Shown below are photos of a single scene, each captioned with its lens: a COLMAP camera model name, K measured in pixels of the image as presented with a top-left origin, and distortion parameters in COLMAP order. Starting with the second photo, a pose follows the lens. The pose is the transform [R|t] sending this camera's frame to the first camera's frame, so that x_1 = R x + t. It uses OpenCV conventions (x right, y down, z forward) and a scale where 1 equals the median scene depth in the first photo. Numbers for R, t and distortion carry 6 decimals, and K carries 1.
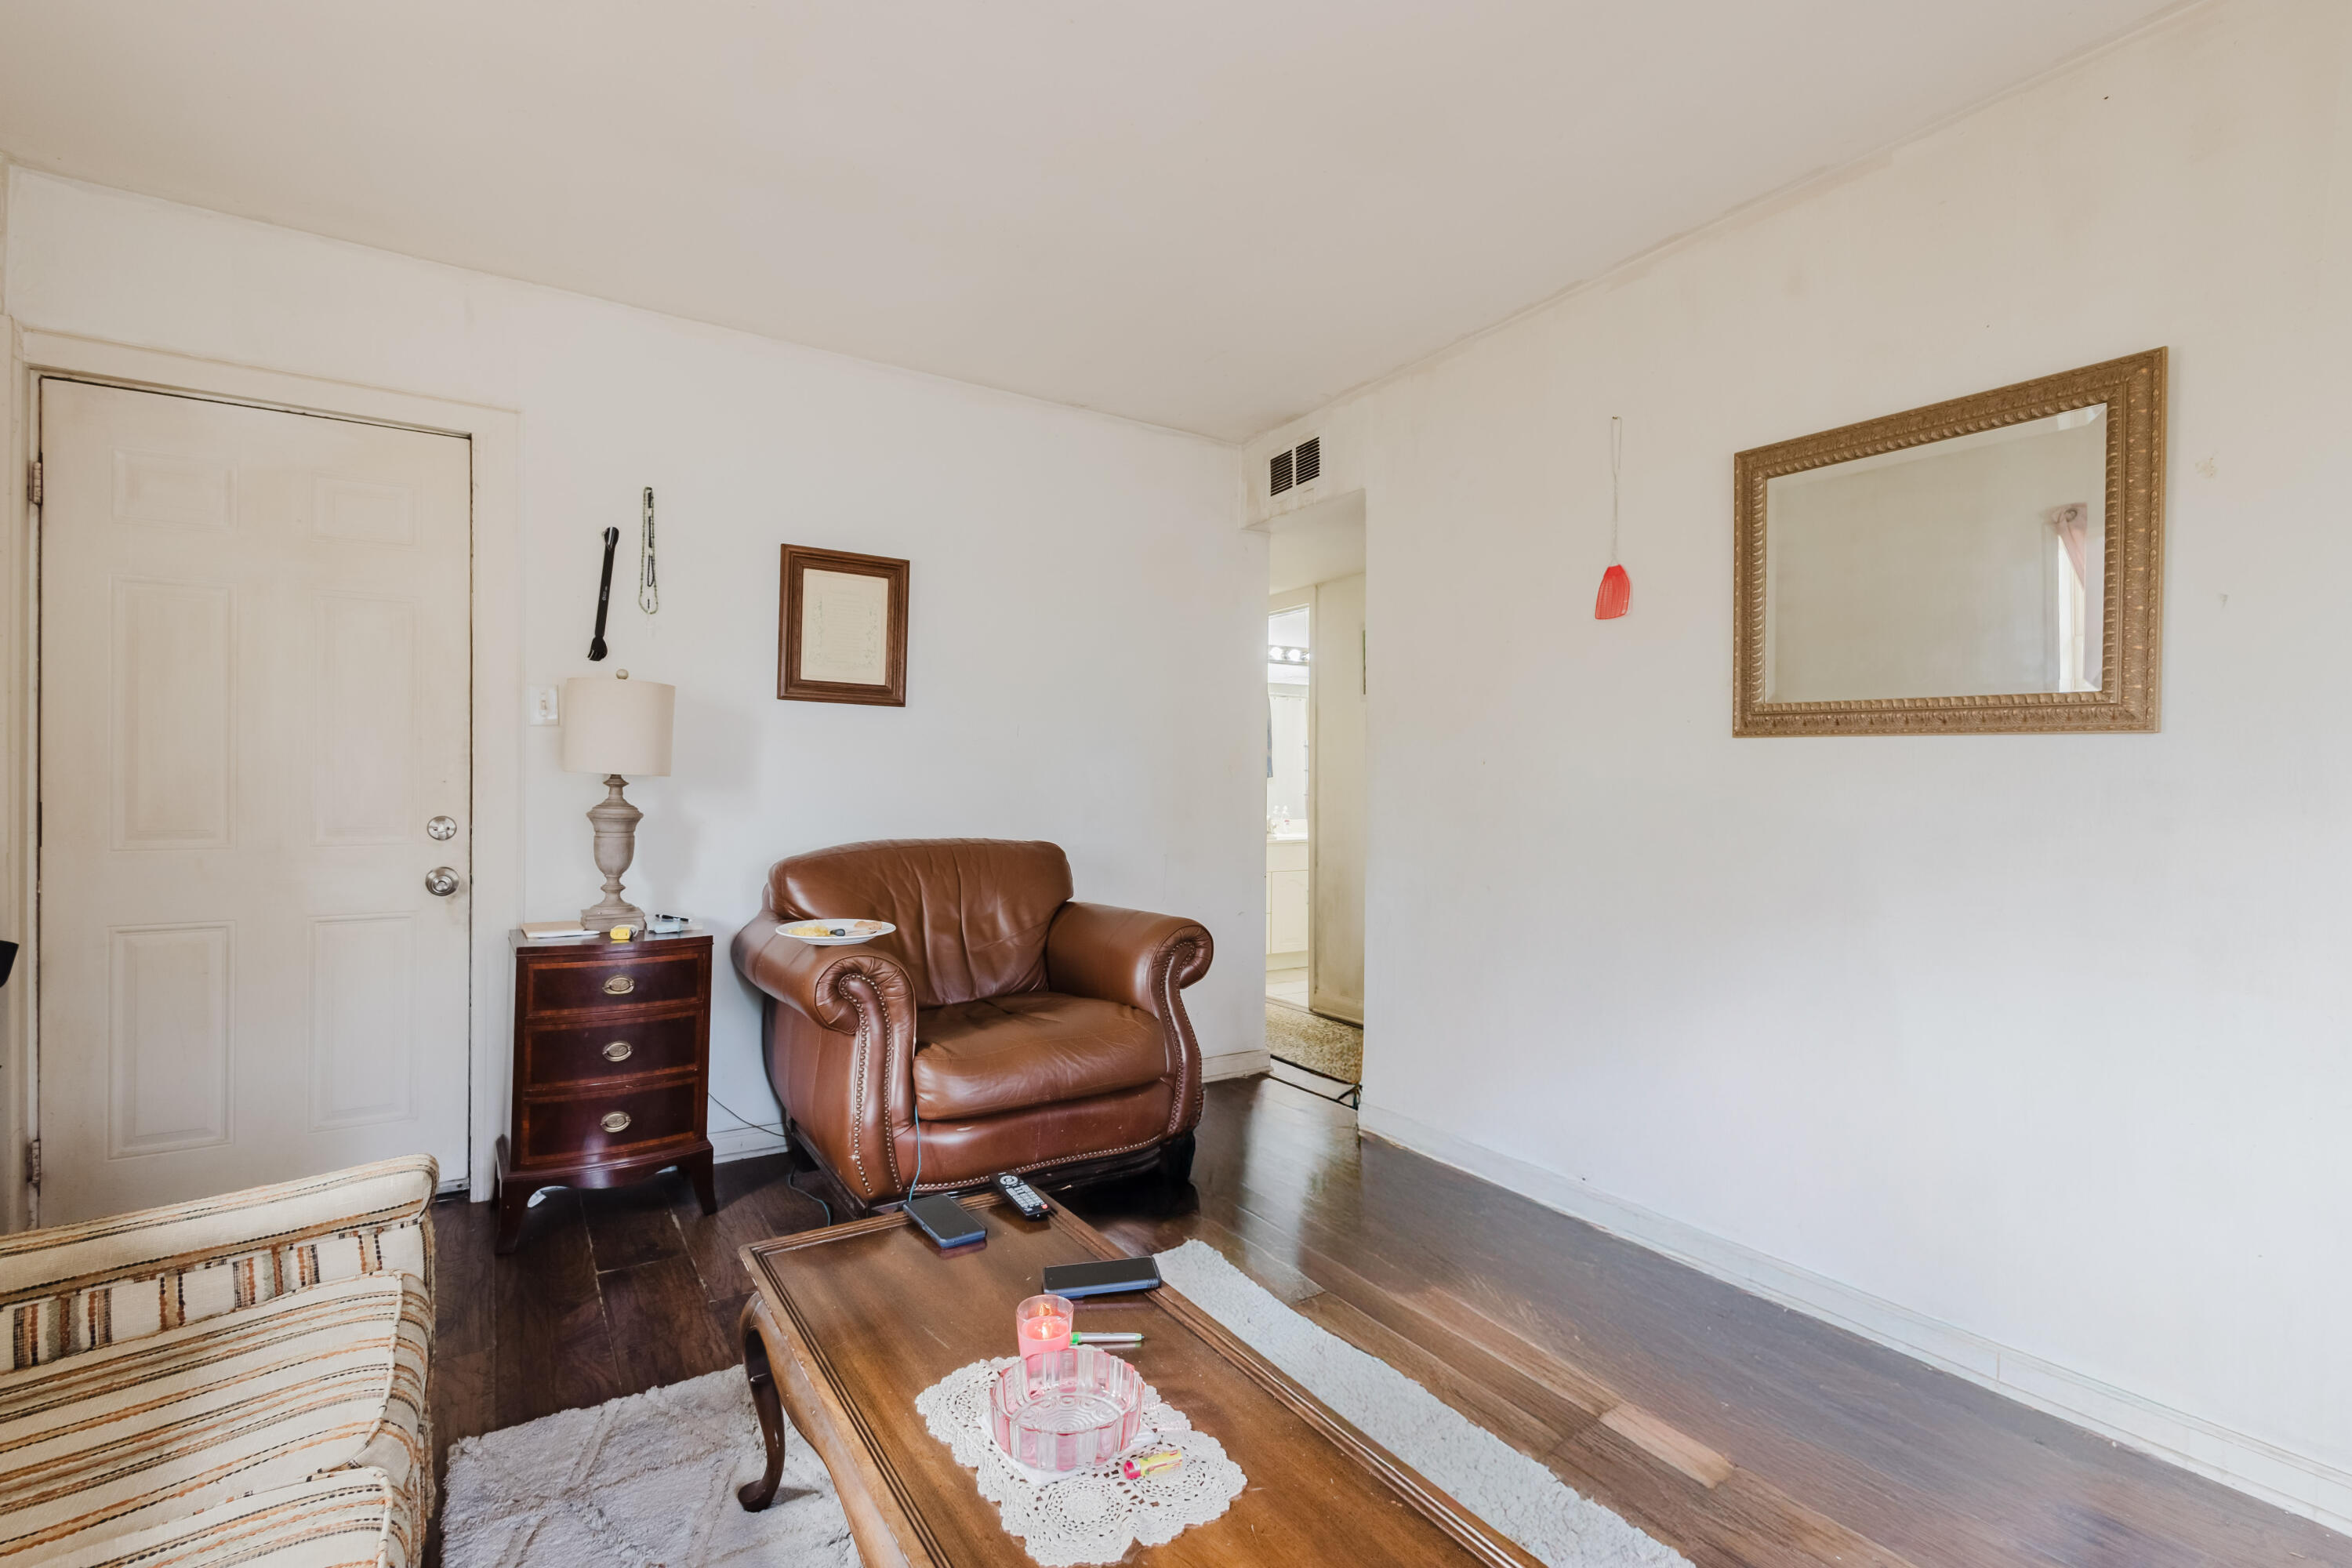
lens RADIAL K [[1082.9, 0, 1171.5], [0, 1082.9, 776.9], [0, 0, 1]] dist [0.016638, 0.000070]
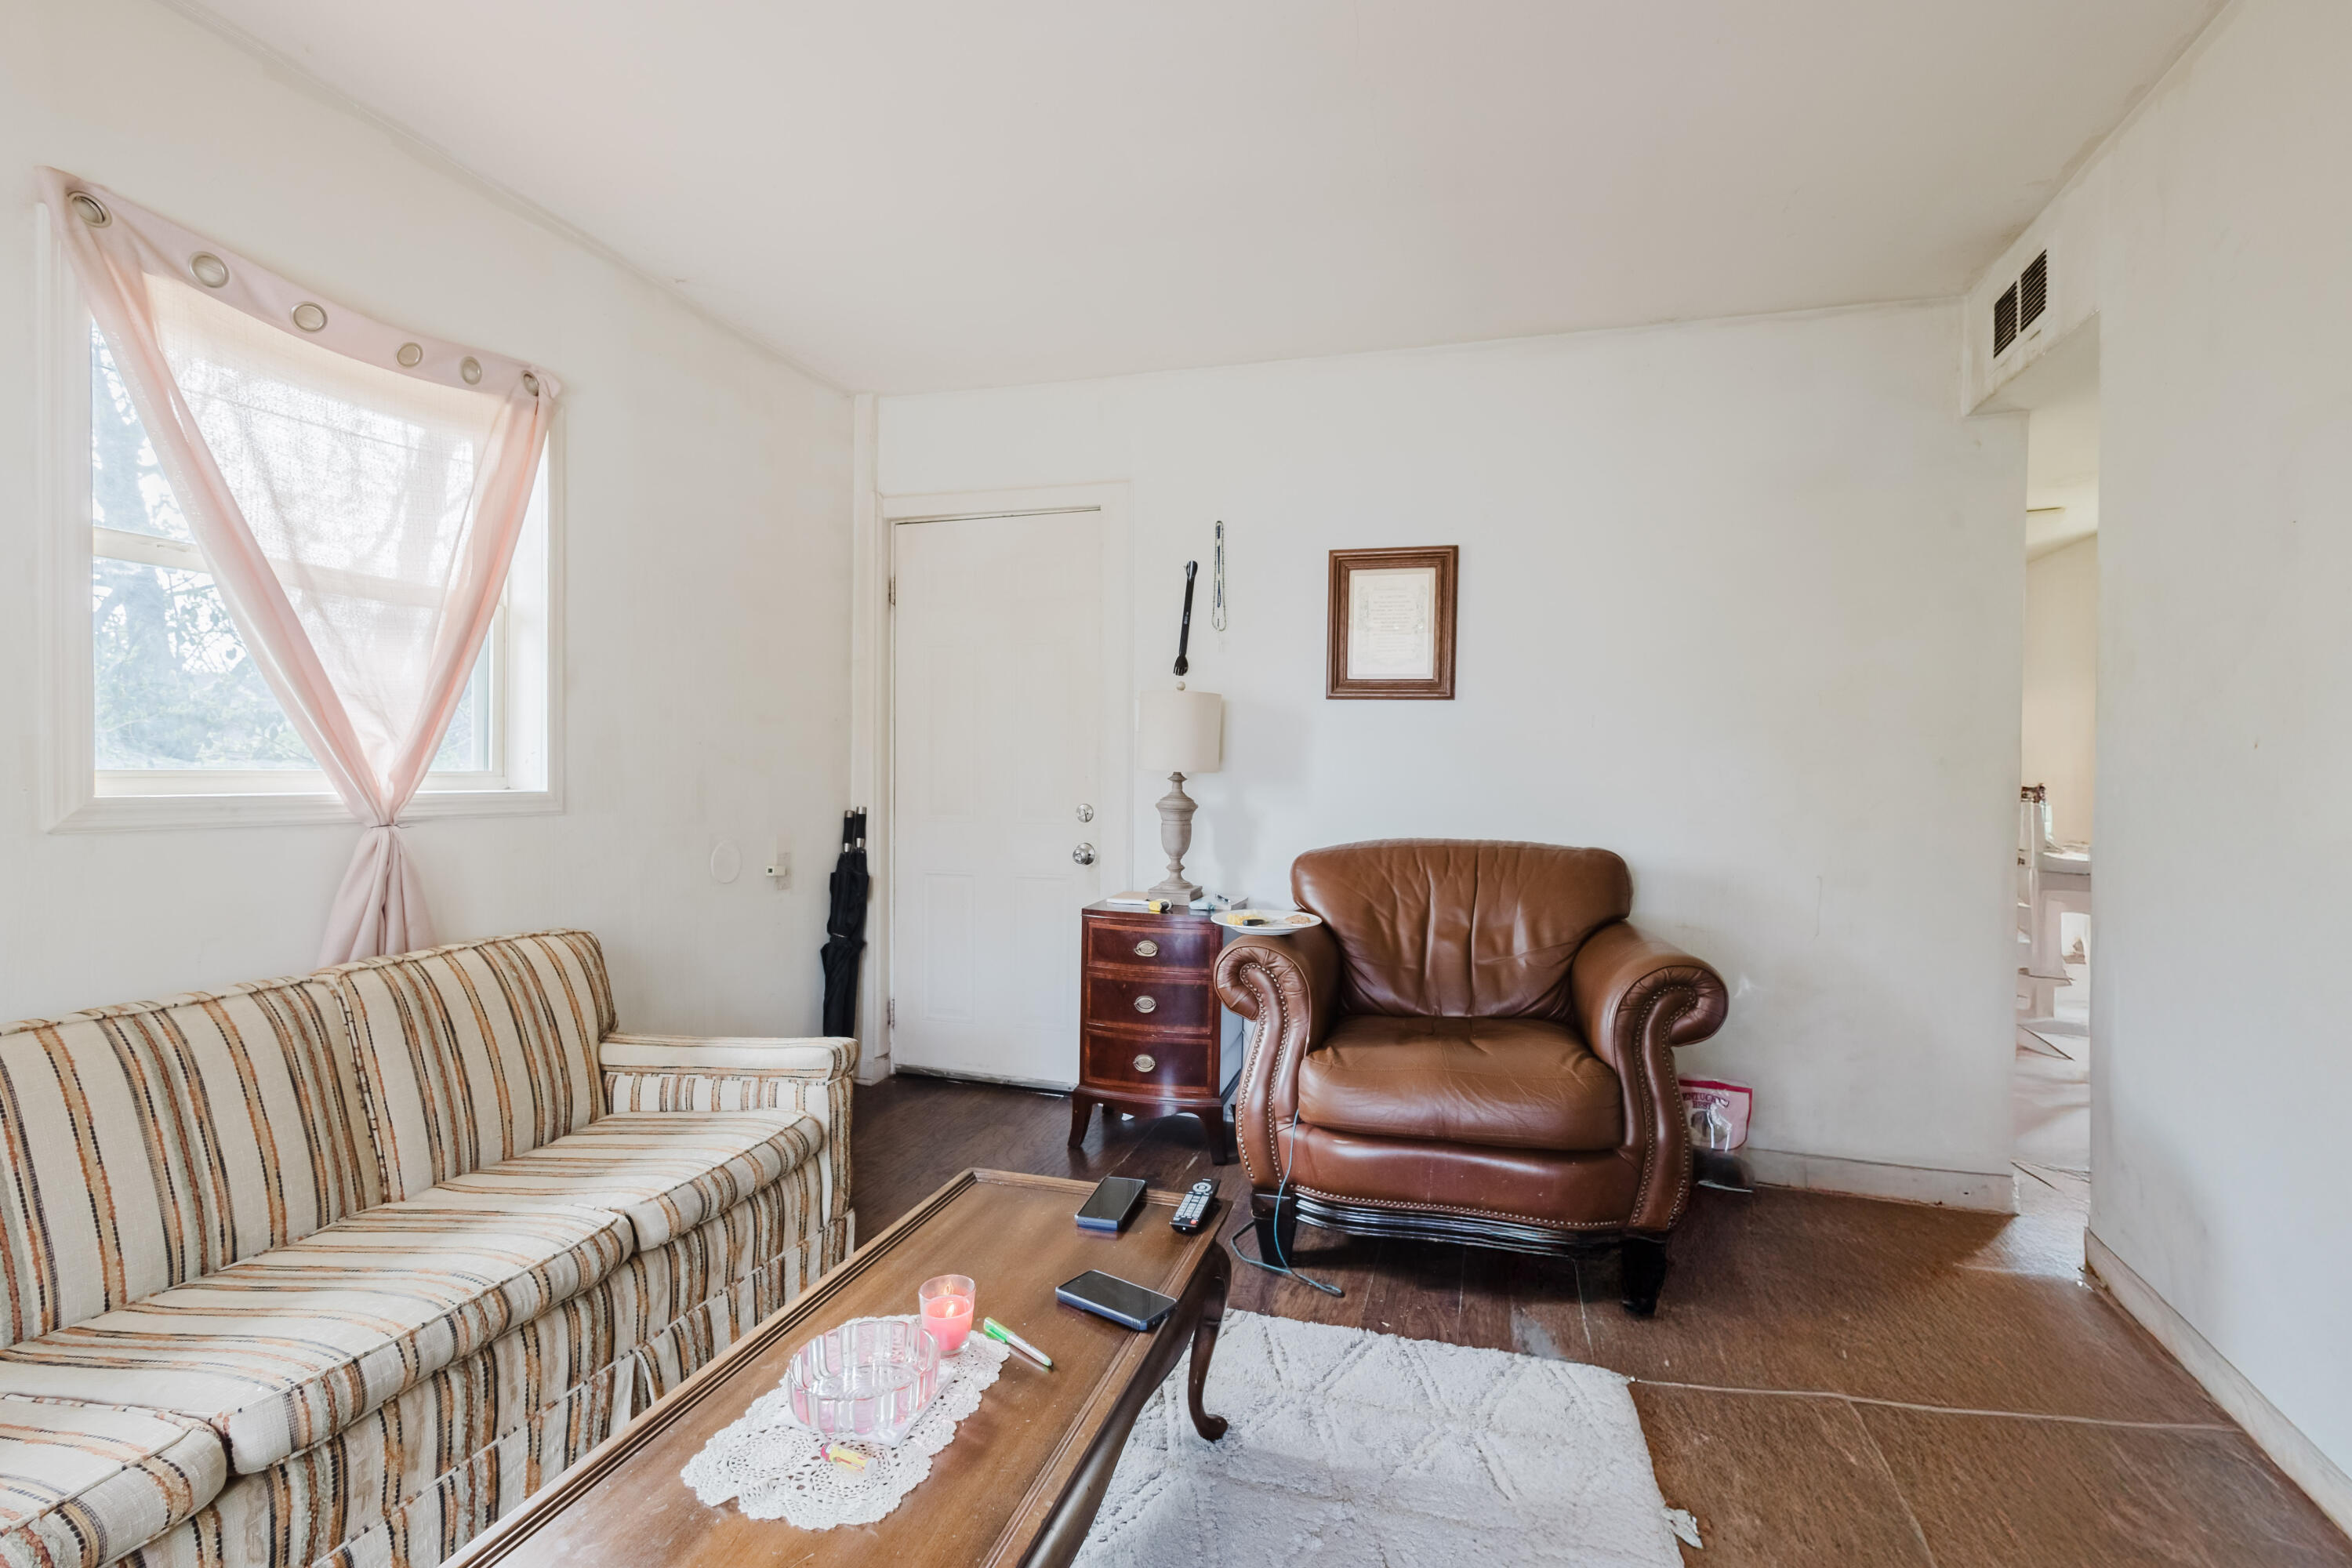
lens RADIAL K [[1082.9, 0, 1173.0], [0, 1082.9, 777.9], [0, 0, 1]] dist [0.016638, 0.000070]
pose [[0.659105, 0.001097, -0.752050, 0.361116], [-0.001462, 0.999999, 0.000178, 0.004495], [0.752049, 0.000982, 0.659106, 0.221526]]
